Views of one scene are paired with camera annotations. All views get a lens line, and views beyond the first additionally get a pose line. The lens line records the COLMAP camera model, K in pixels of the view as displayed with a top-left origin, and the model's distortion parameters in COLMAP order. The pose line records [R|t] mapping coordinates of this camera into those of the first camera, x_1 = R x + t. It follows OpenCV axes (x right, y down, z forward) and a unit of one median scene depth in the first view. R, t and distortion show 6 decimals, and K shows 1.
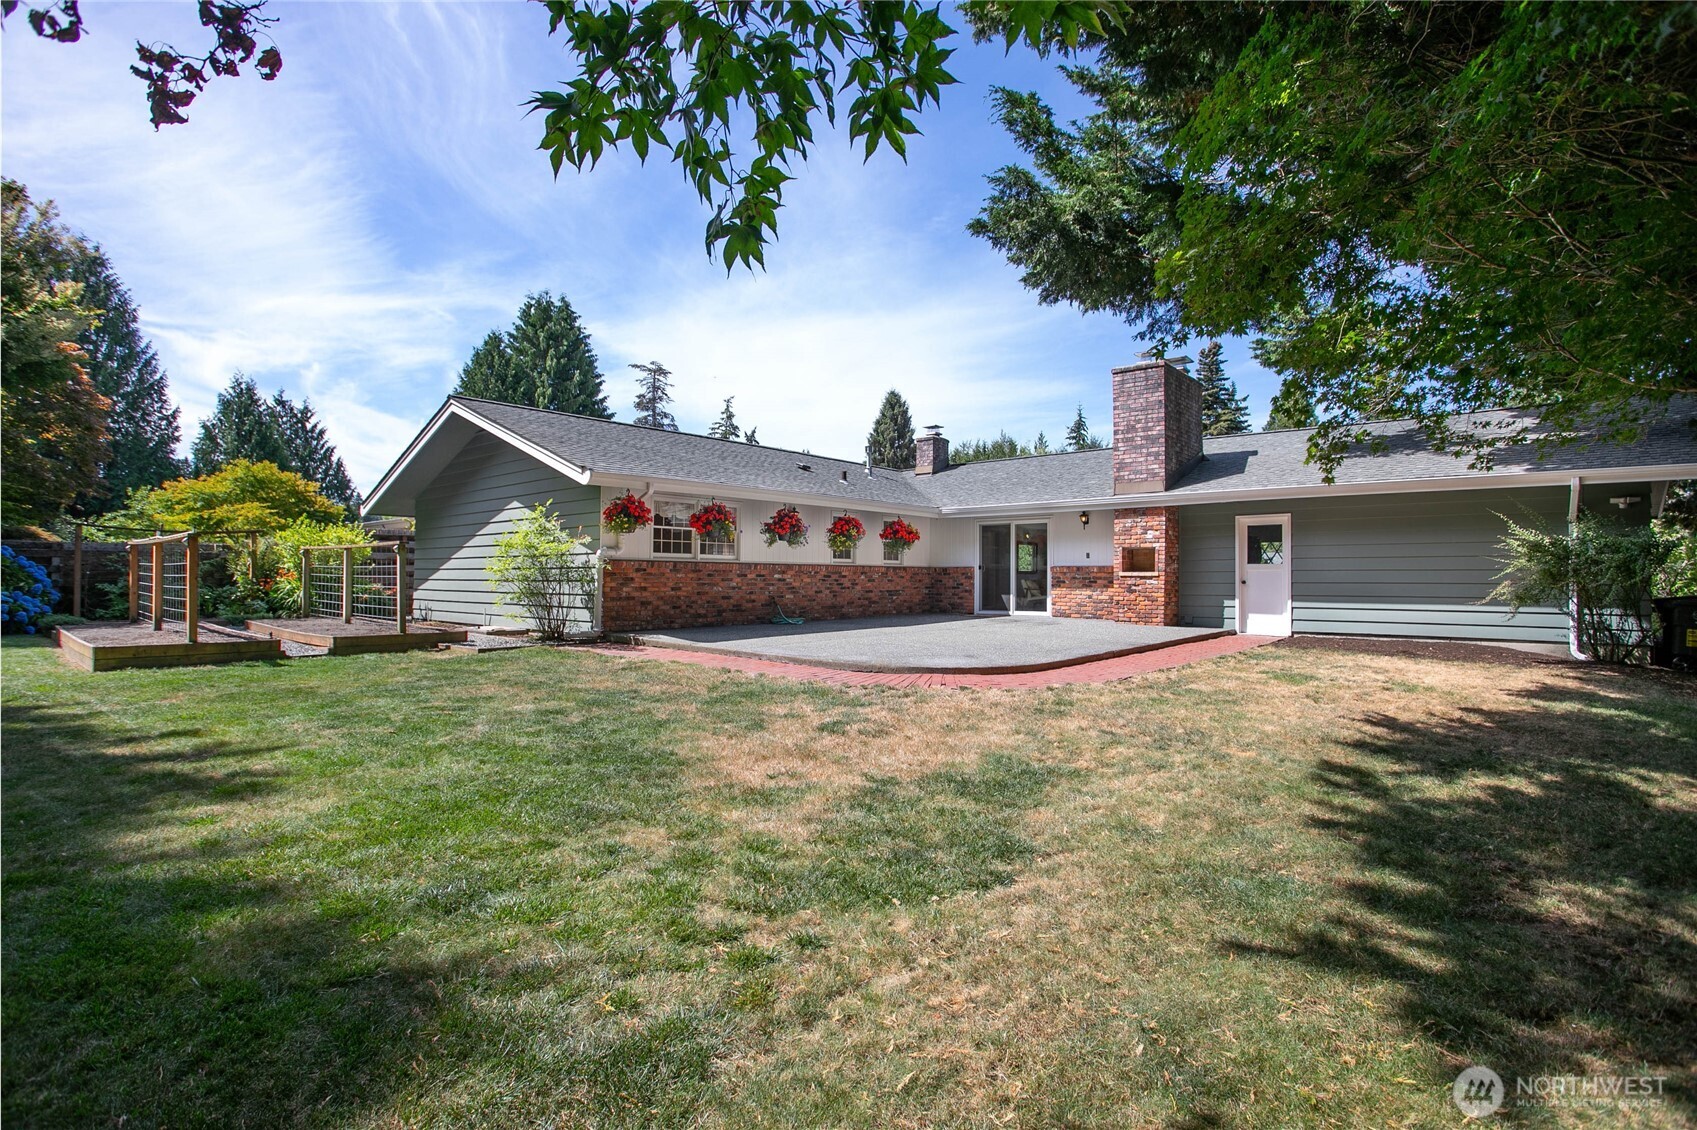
lens RADIAL K [[826.2, 0, 848.5], [0, 826.2, 565.0], [0, 0, 1]] dist [-0.077366, 0.033669]
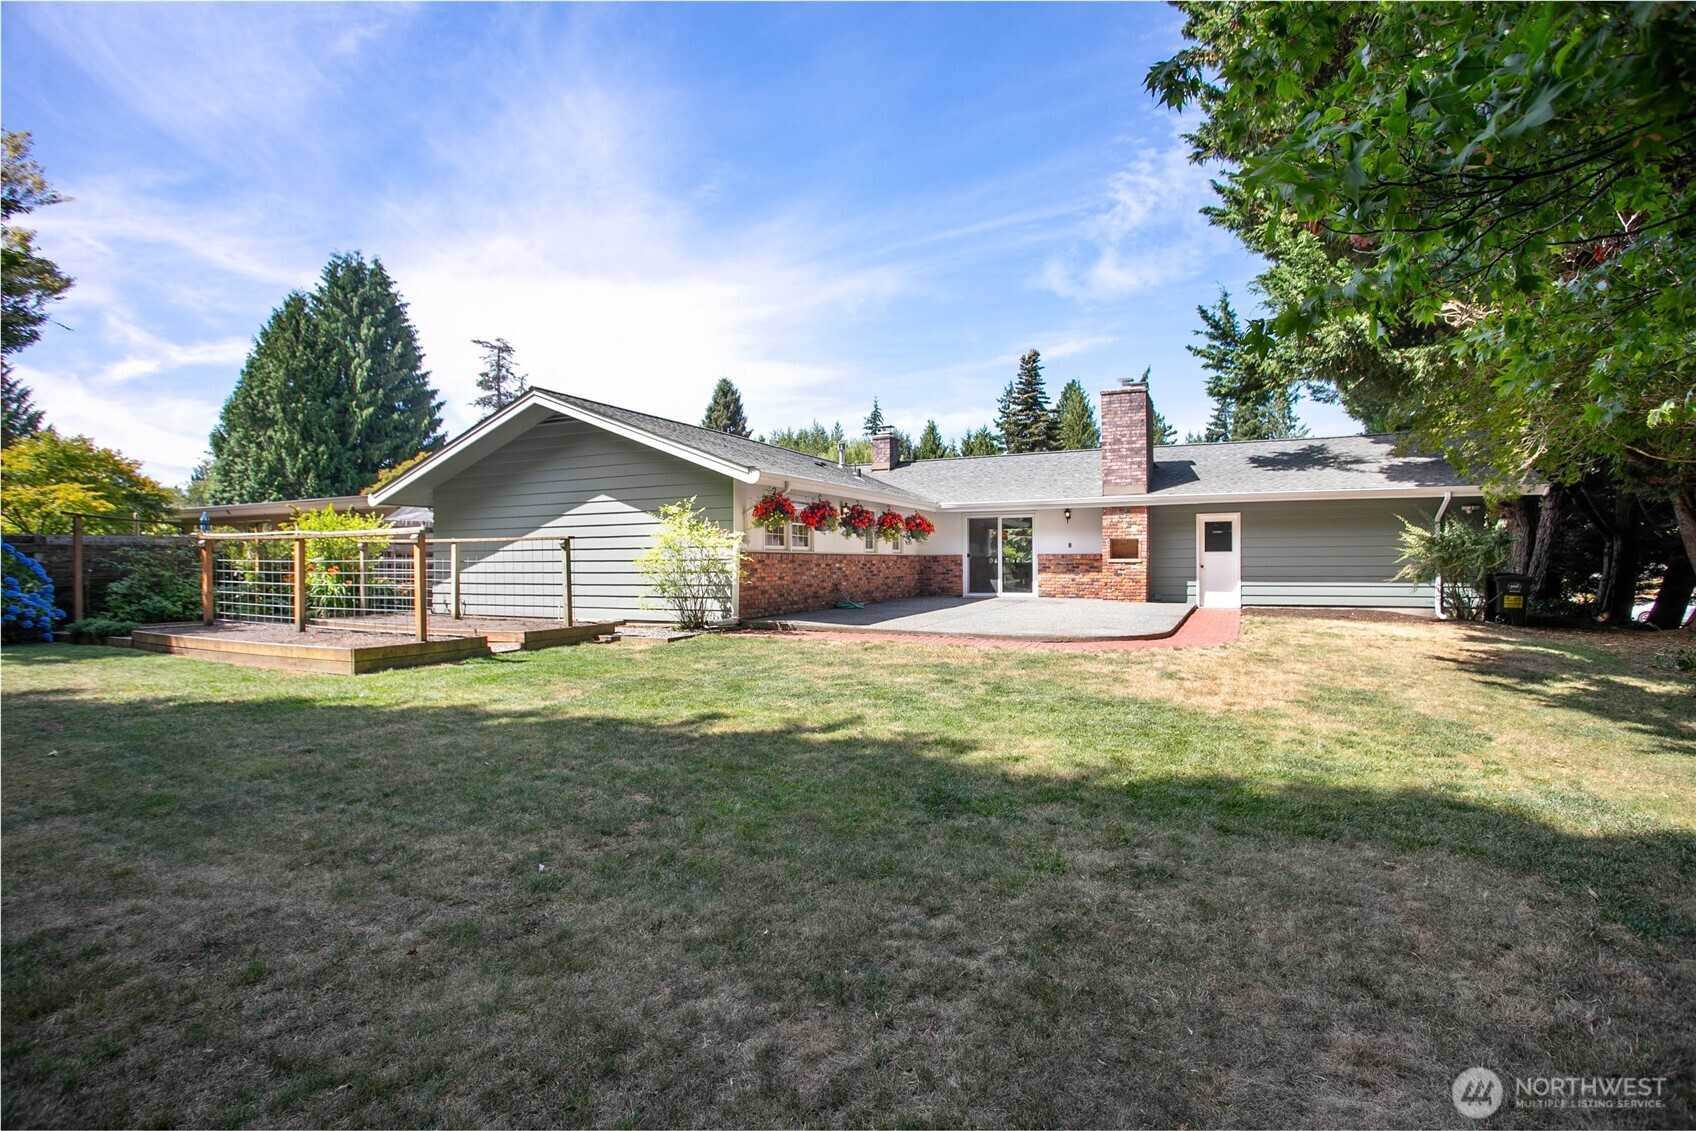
lens RADIAL K [[825.8, 0, 848.0], [0, 825.8, 565.5], [0, 0, 1]] dist [-0.077366, 0.033669]
pose [[0.960501, -0.010554, 0.278076, -0.350980], [0.005028, 0.999776, 0.020578, -0.008186], [-0.278231, -0.018367, 0.960339, -0.057747]]
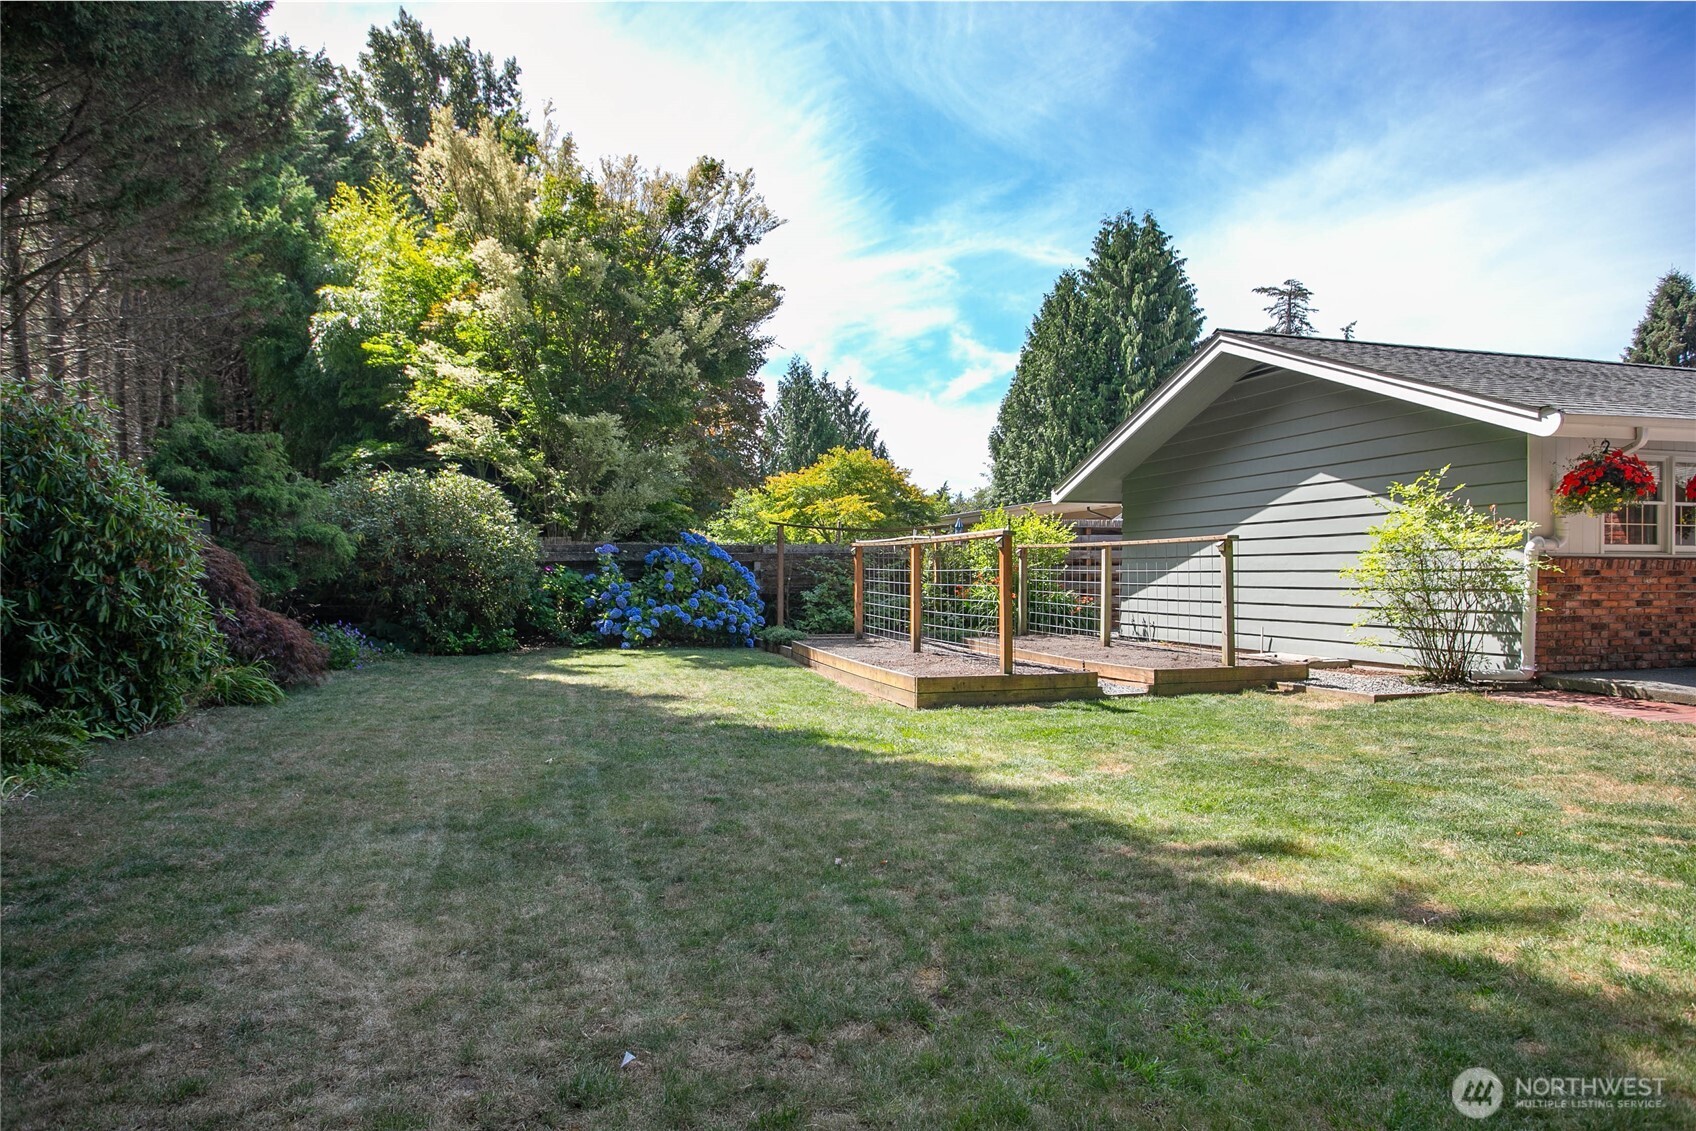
lens RADIAL K [[1042.7, 0, 848.0], [0, 1042.7, 565.5], [0, 0, 1]] dist [-0.062182, 0.052618]
pose [[0.843538, -0.008994, -0.536995, -0.244752], [0.012383, 0.999920, 0.002704, -0.006459], [0.536927, -0.008930, 0.843581, 0.046748]]
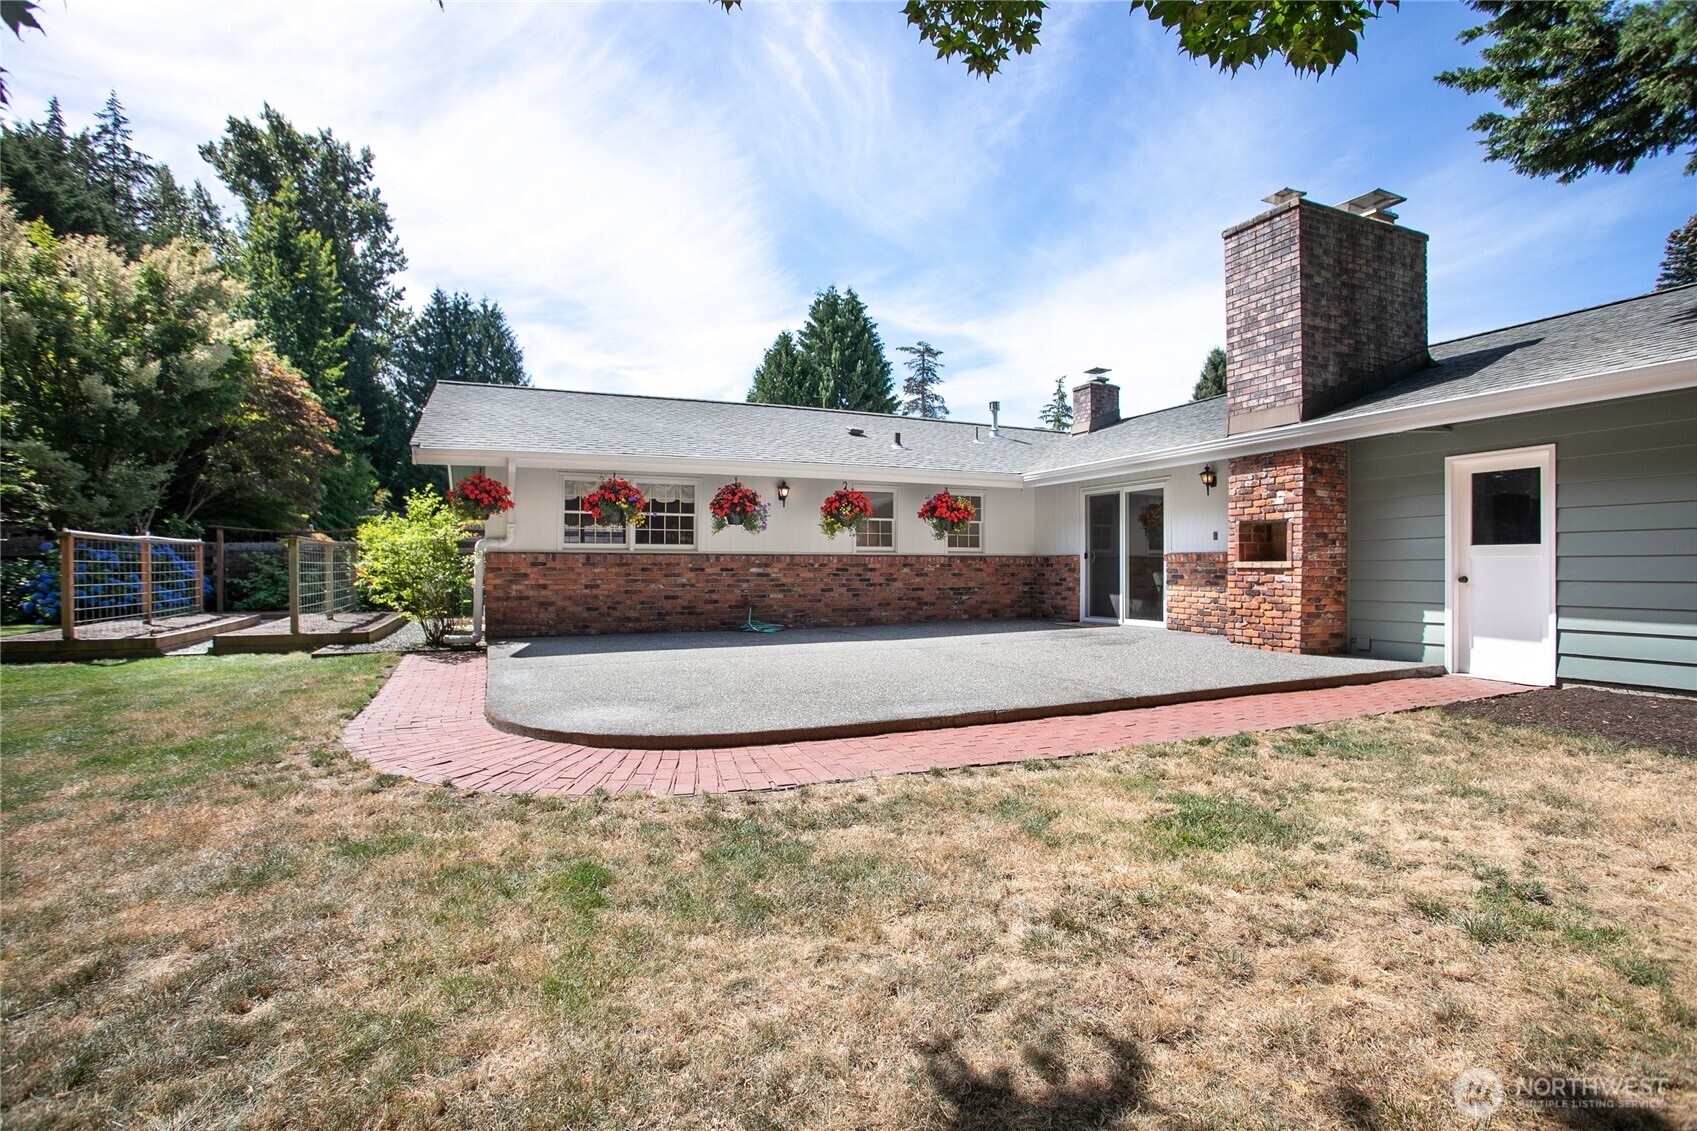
lens RADIAL K [[826.2, 0, 848.5], [0, 826.2, 565.5], [0, 0, 1]] dist [-0.077366, 0.033669]
pose [[0.900585, -0.005653, -0.434642, 0.309650], [0.011260, 0.999883, 0.010326, 0.001864], [0.434533, -0.014194, 0.900544, 0.307386]]
